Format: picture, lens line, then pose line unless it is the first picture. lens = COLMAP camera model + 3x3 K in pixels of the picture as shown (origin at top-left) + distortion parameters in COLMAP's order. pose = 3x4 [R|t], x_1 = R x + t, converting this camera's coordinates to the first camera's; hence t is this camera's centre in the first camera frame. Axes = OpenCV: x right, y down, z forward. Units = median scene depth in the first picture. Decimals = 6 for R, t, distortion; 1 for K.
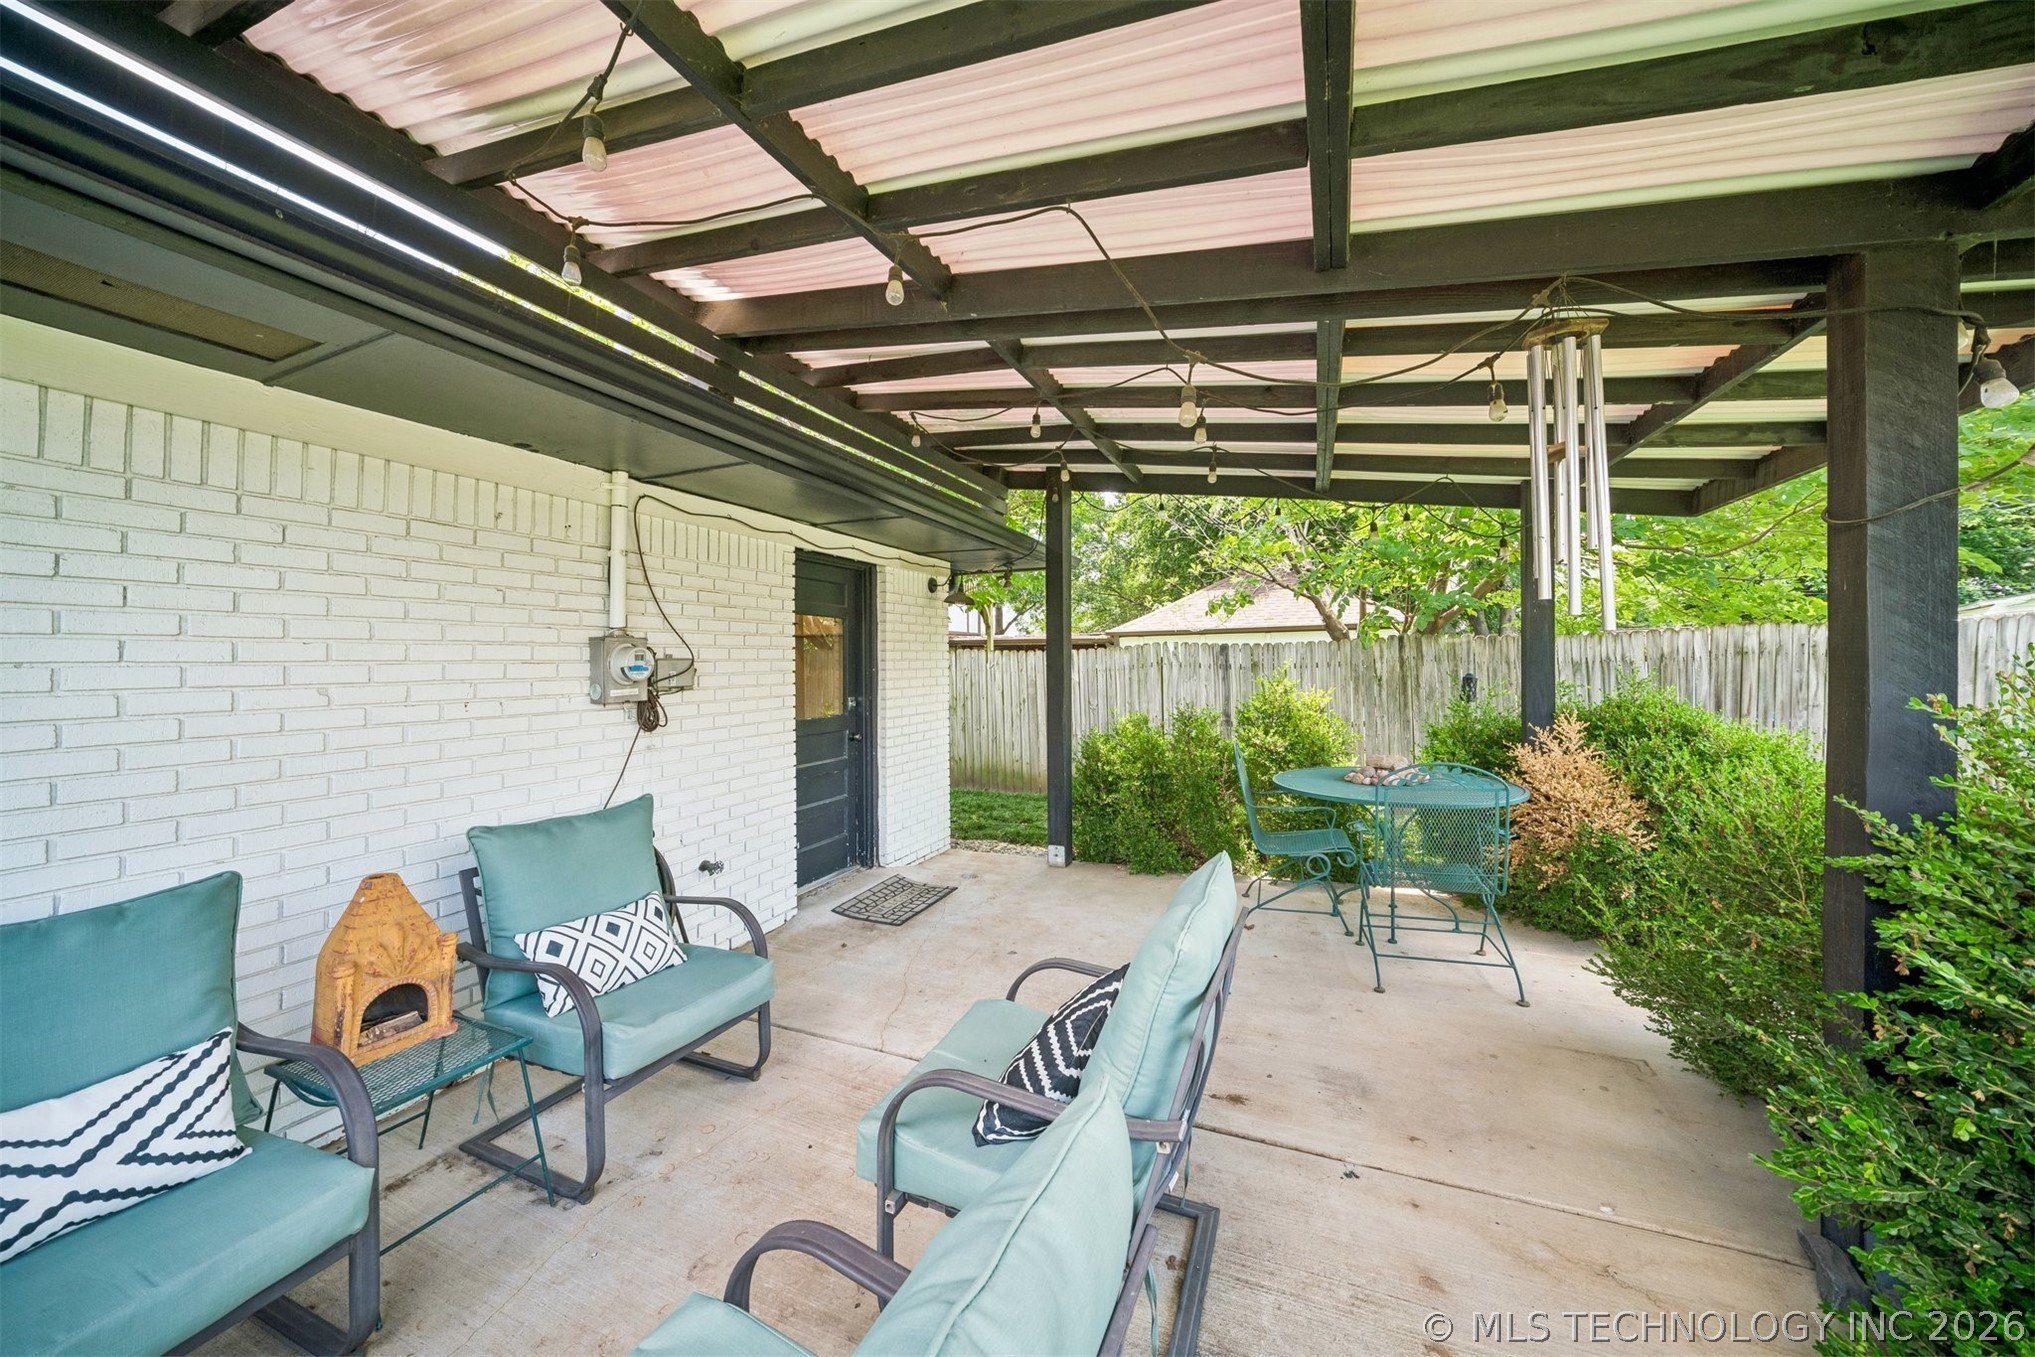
lens RADIAL K [[732.3, 0, 1010.3], [0, 732.3, 668.7], [0, 0, 1]] dist [0.001423, 0.000337]
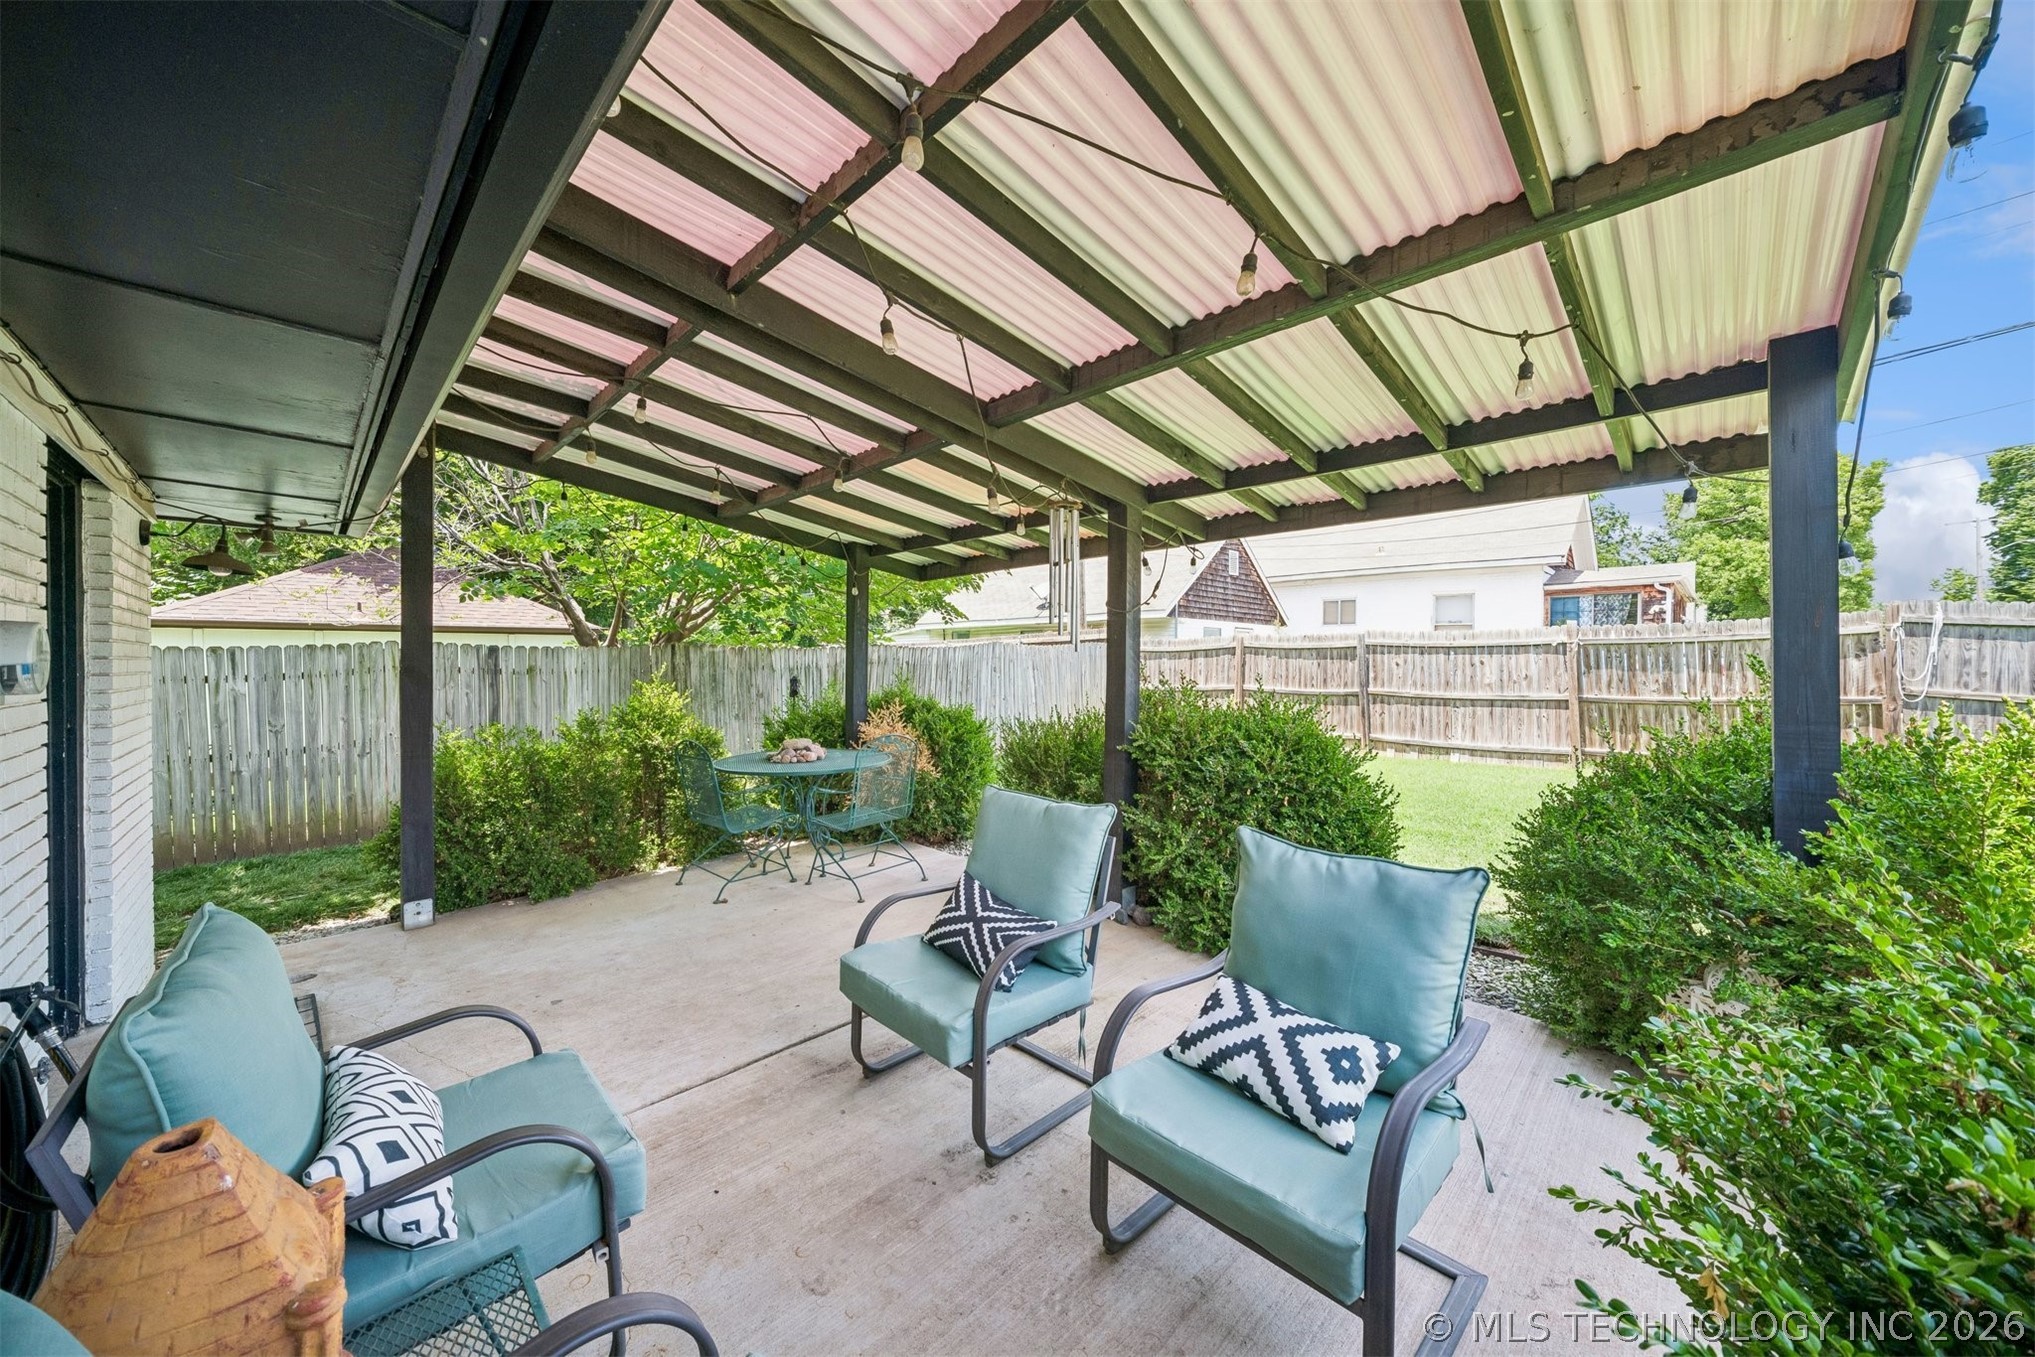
lens RADIAL K [[713.5, 0, 1012.7], [0, 713.5, 667.5], [0, 0, 1]] dist [0.000328, 0.000070]
pose [[0.378955, 0.008580, 0.925375, -0.399011], [0.004943, 0.999924, -0.011296, 0.007925], [-0.925402, 0.008855, 0.378884, 0.134759]]
